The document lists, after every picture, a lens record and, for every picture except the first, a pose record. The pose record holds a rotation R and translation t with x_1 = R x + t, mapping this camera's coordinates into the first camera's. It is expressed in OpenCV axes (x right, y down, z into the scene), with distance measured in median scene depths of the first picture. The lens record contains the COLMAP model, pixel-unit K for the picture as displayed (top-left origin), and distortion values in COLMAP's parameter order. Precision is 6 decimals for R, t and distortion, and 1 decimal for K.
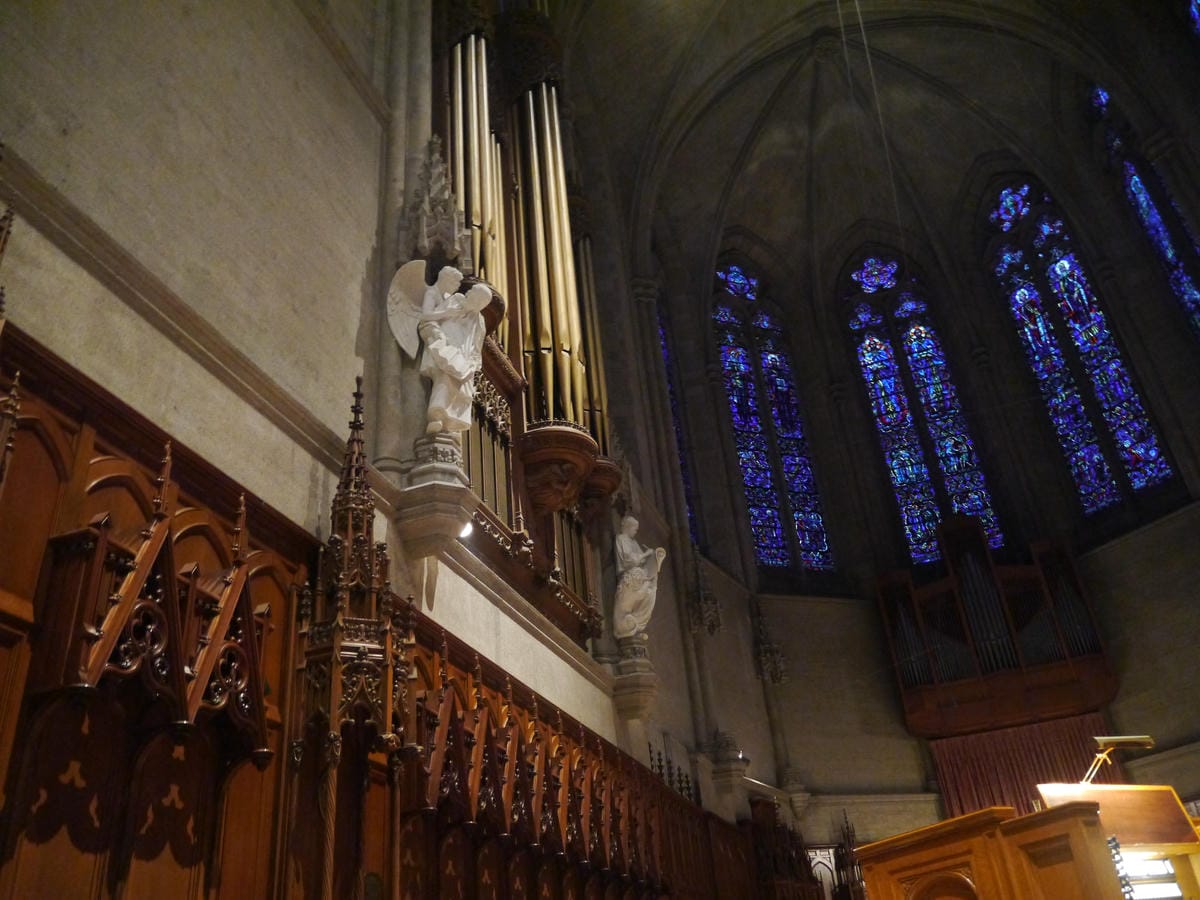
lens RADIAL K [[1005.0, 0, 595.7], [0, 1005.0, 445.2], [0, 0, 1]] dist [-0.072808, 0.043293]
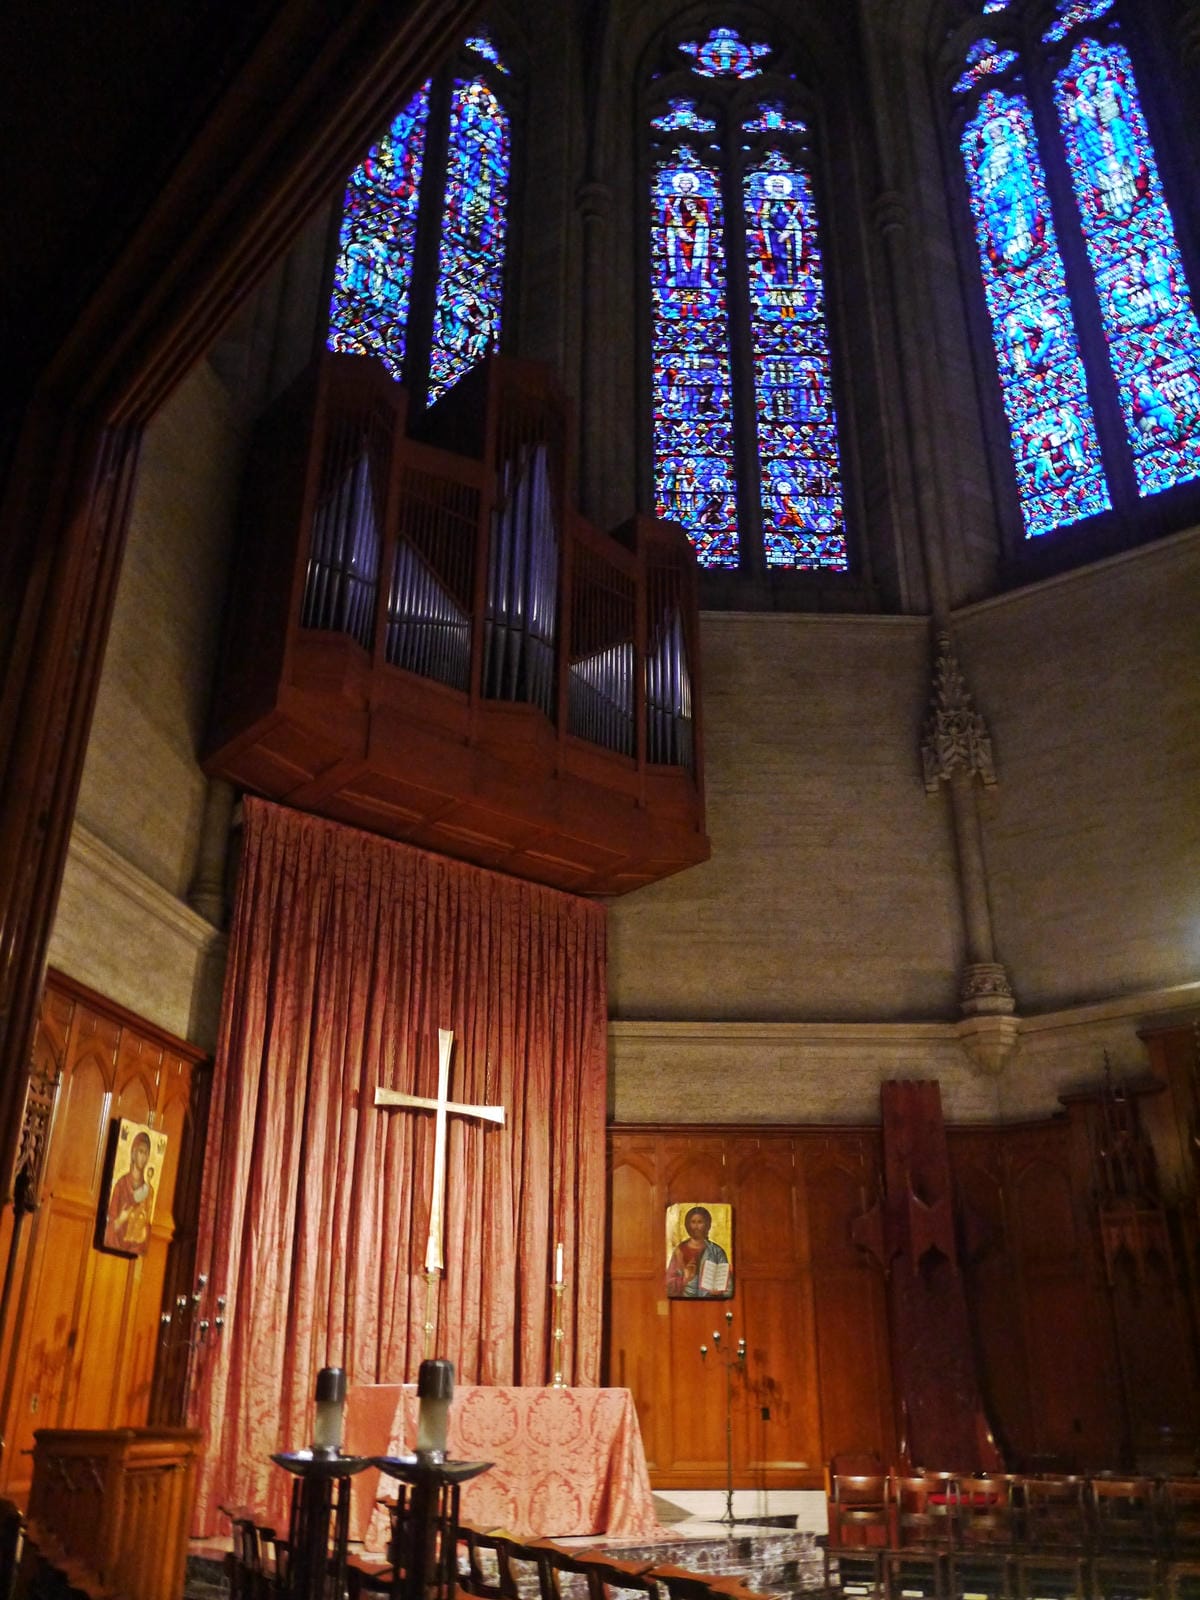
lens RADIAL K [[1340.0, 0, 610.3], [0, 1340.0, 806.7], [0, 0, 1]] dist [-0.072808, 0.043293]
pose [[0.505977, 0.436747, 0.743800, 0.042988], [-0.481843, 0.858353, -0.176232, 0.286983], [-0.715412, -0.269226, 0.644751, 0.530619]]
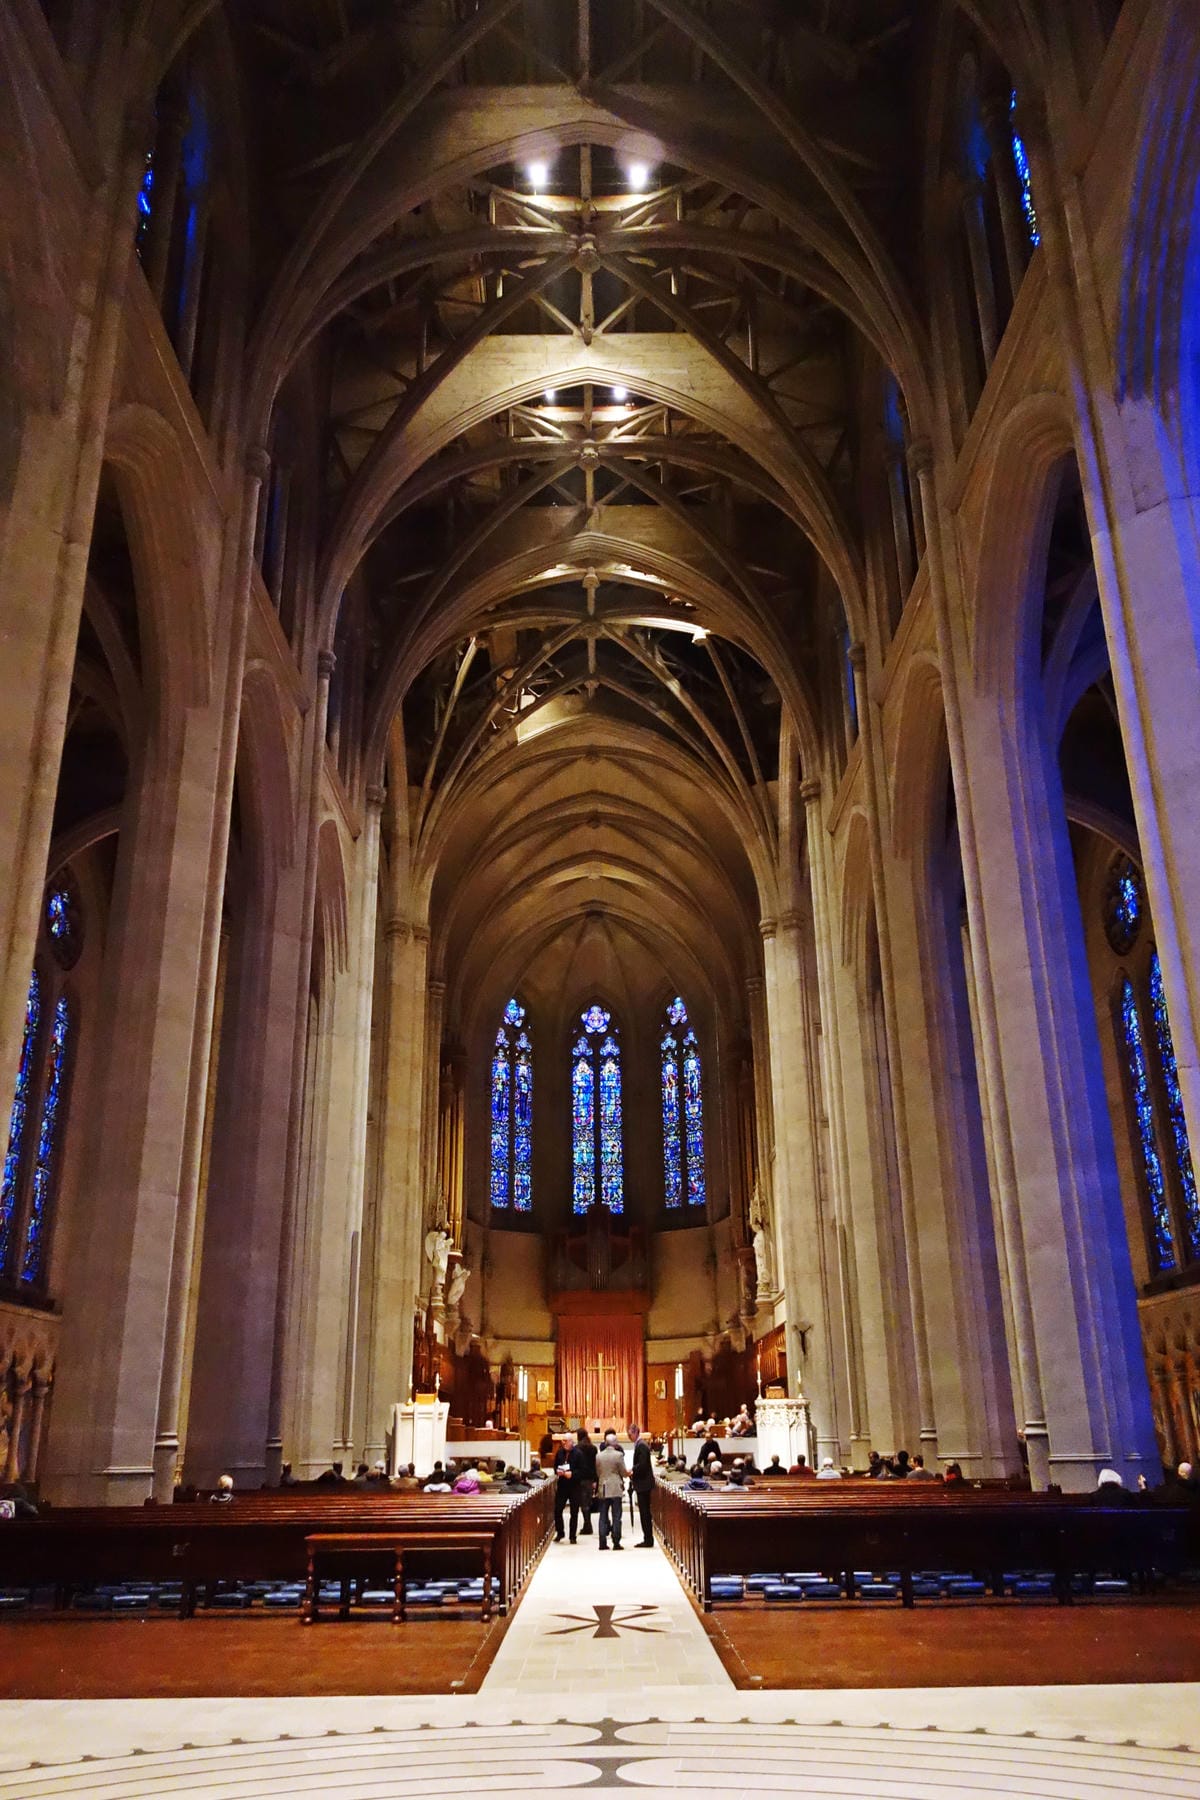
lens RADIAL K [[1424.3, 0, 598.4], [0, 1424.3, 897.1], [0, 0, 1]] dist [0.005321, -0.010073]
pose [[0.943827, 0.185968, 0.273141, -0.455285], [-0.225448, 0.966734, 0.120826, -0.764503], [-0.241584, -0.175618, 0.954356, -1.390074]]
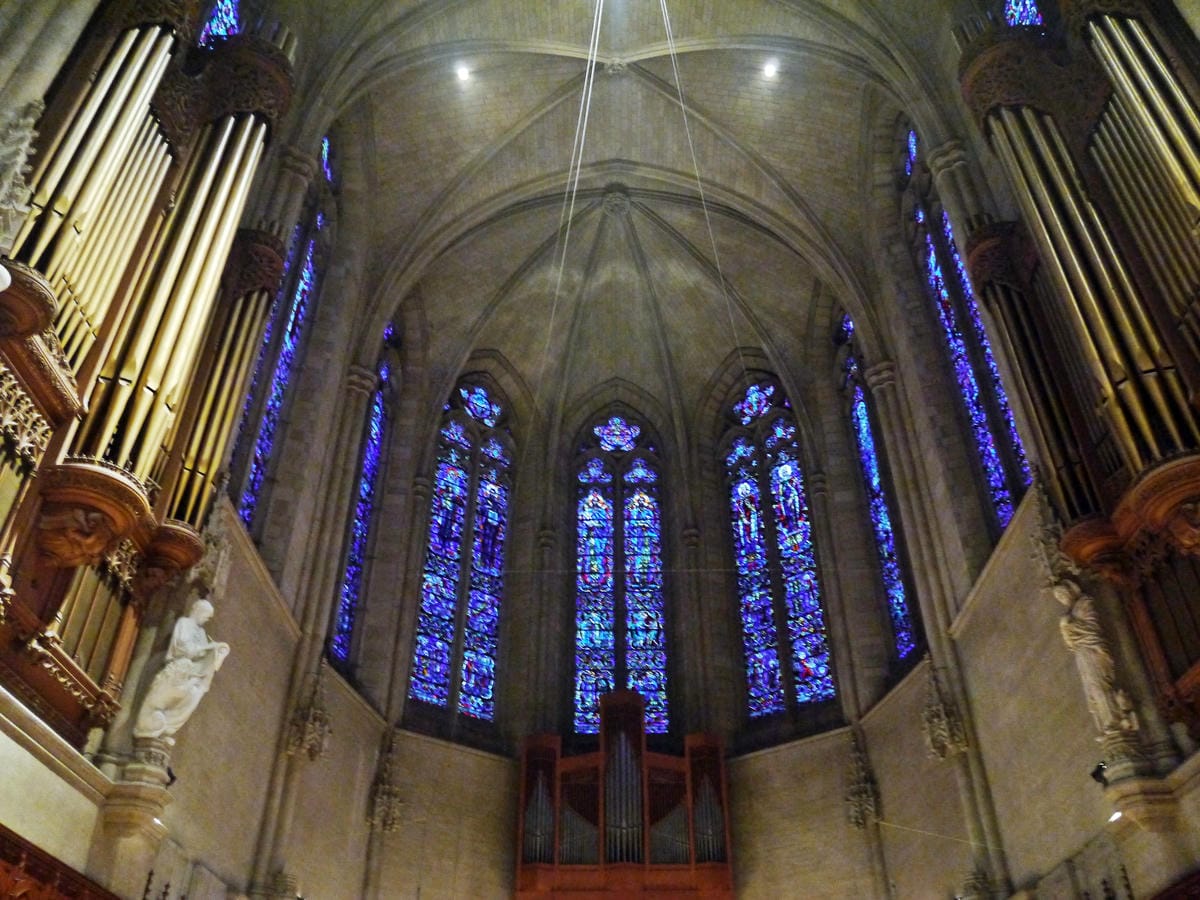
lens RADIAL K [[1005.0, 0, 603.2], [0, 1005.0, 441.8], [0, 0, 1]] dist [-0.072808, 0.043293]
pose [[0.945384, 0.259485, 0.197275, 0.085408], [-0.230411, 0.960073, -0.158653, -0.002270], [-0.230567, 0.104534, 0.967425, 0.041487]]
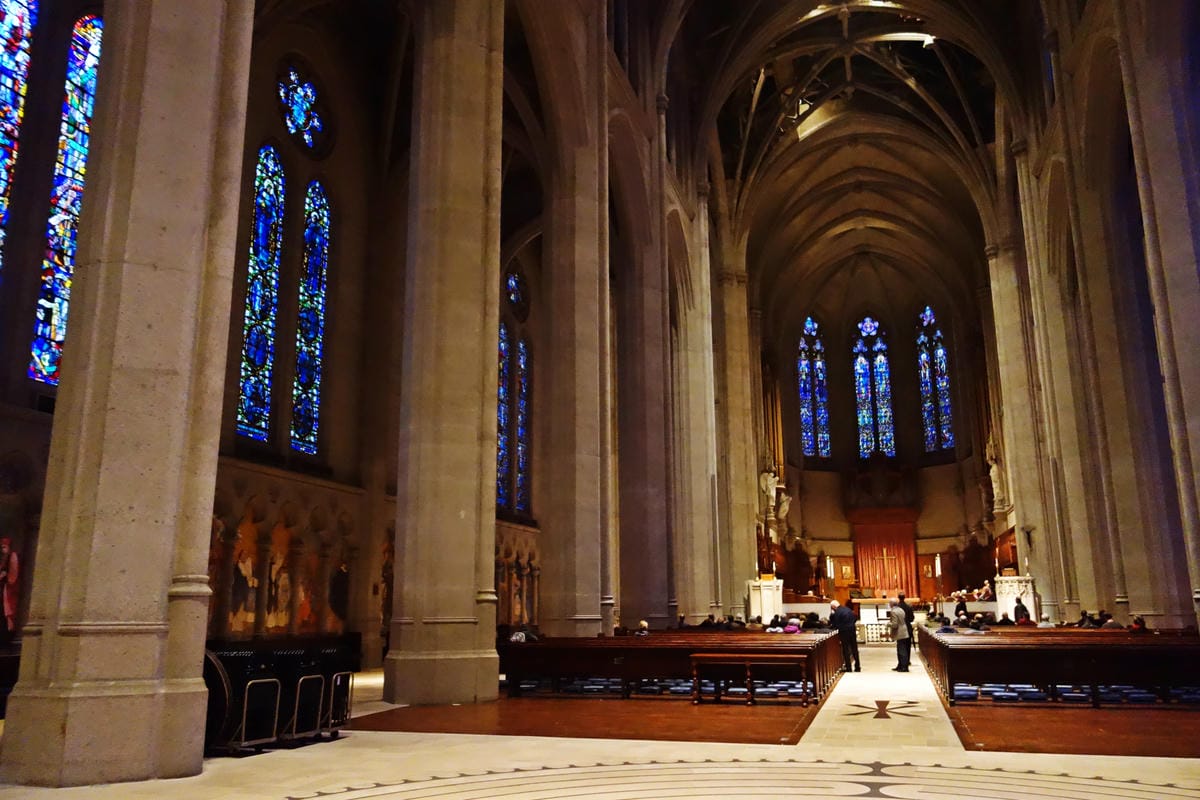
lens RADIAL K [[949.6, 0, 595.8], [0, 949.6, 400.1], [0, 0, 1]] dist [0.005321, -0.010073]
pose [[0.996181, 0.085898, 0.015631, -0.449252], [-0.086483, 0.946253, 0.311652, -0.771112], [0.011980, -0.311813, 0.950068, -1.406644]]
